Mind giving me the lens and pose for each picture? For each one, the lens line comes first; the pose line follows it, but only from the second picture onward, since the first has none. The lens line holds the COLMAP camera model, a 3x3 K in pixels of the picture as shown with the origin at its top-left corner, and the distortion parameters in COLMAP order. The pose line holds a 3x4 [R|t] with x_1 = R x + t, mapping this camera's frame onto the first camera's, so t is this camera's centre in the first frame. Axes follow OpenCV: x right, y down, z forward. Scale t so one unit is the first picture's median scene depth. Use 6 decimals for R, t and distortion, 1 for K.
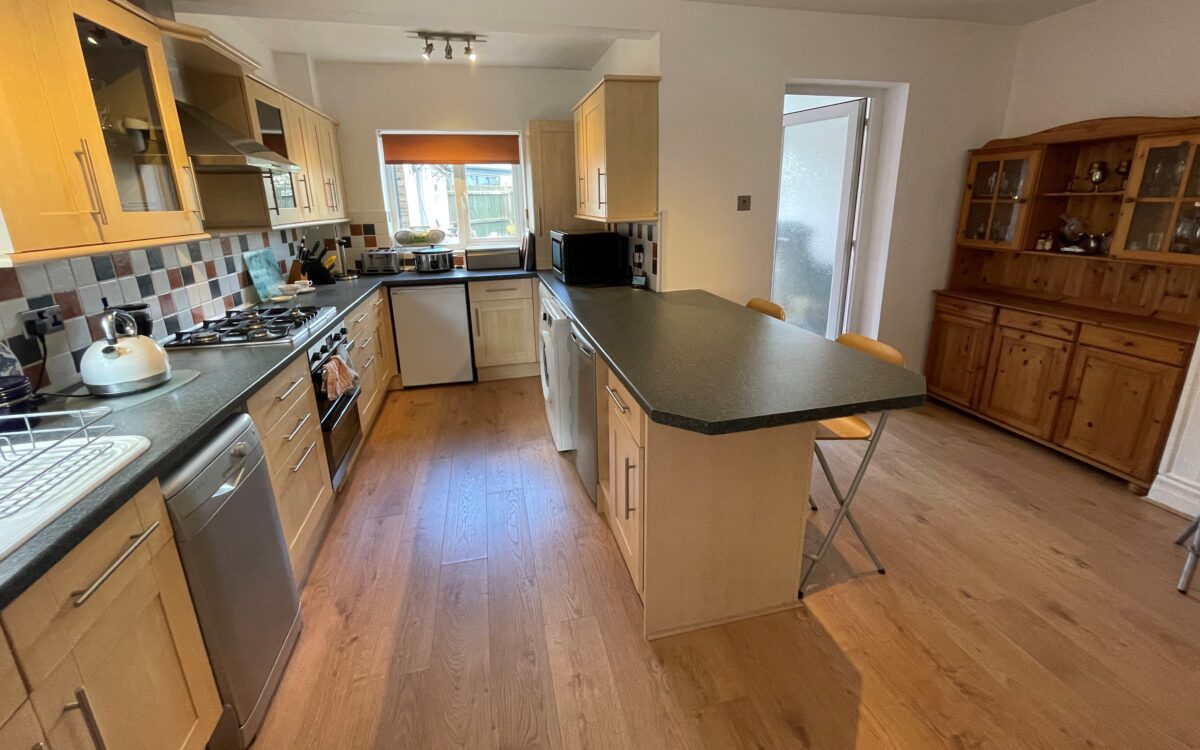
lens RADIAL K [[480.3, 0, 596.0], [0, 480.3, 323.5], [0, 0, 1]] dist [-0.002945, -0.000807]
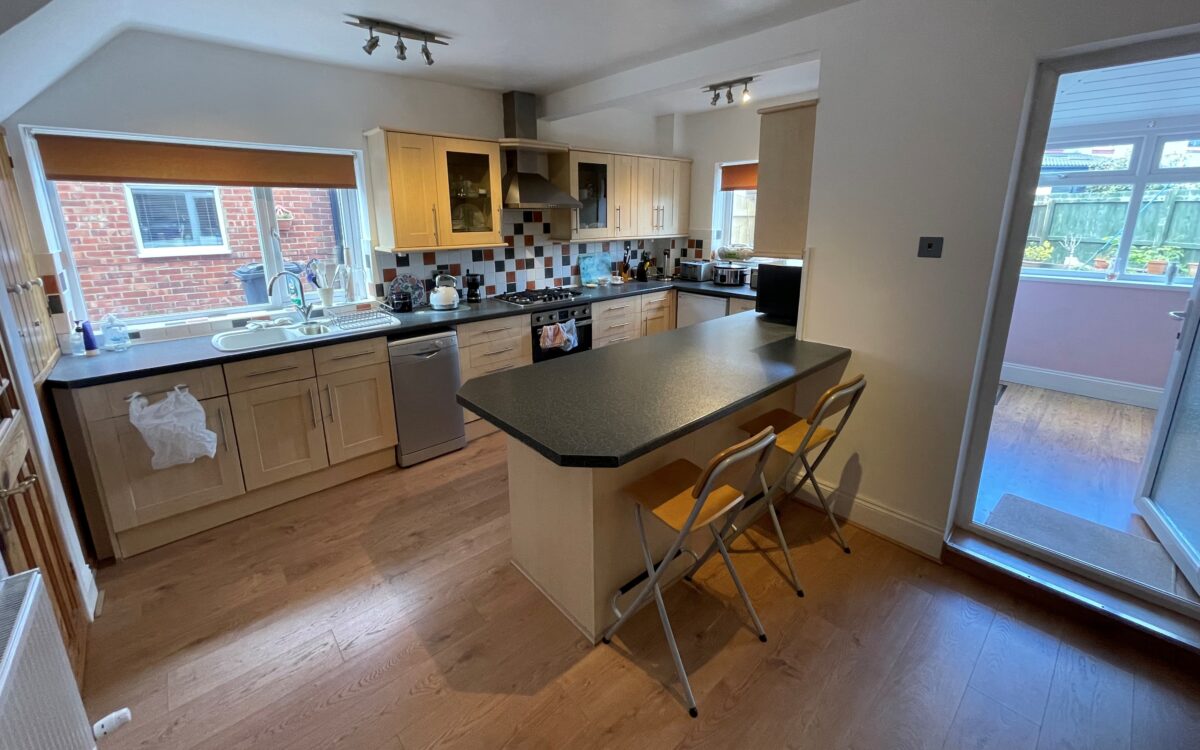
lens RADIAL K [[480.3, 0, 596.0], [0, 480.3, 323.5], [0, 0, 1]] dist [-0.002945, -0.000807]
pose [[0.476597, 0.211941, -0.853192, 0.699465], [-0.220225, 0.968343, 0.117527, -0.117266], [0.851091, 0.131882, 0.508184, 0.237548]]
